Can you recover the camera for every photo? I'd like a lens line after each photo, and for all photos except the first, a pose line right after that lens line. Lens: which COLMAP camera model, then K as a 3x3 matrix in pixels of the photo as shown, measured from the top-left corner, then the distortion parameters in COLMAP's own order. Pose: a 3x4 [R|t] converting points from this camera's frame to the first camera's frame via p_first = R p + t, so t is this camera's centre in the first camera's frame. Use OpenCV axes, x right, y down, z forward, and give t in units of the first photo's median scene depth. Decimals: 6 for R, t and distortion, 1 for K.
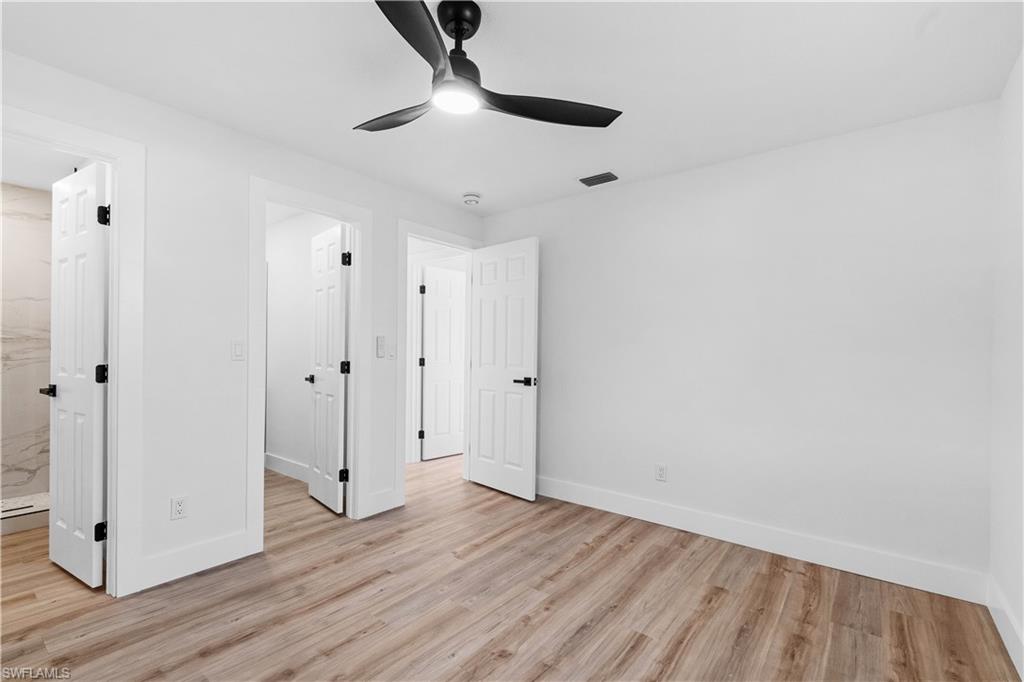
lens RADIAL K [[454.2, 0, 509.8], [0, 454.2, 346.3], [0, 0, 1]] dist [-0.002745, -0.000474]
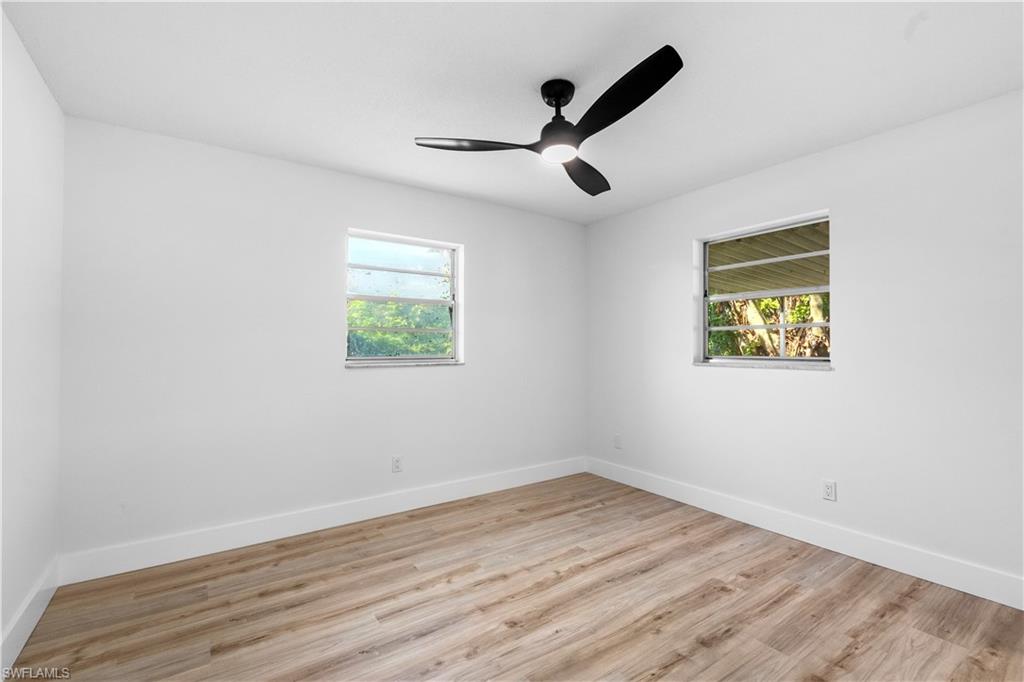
lens RADIAL K [[454.2, 0, 514.2], [0, 454.2, 343.2], [0, 0, 1]] dist [-0.002745, -0.000474]
pose [[-0.957473, -0.005060, 0.288478, -0.309252], [-0.010243, 0.999812, -0.016458, 0.007472], [-0.288341, -0.018713, -0.957345, 1.916068]]
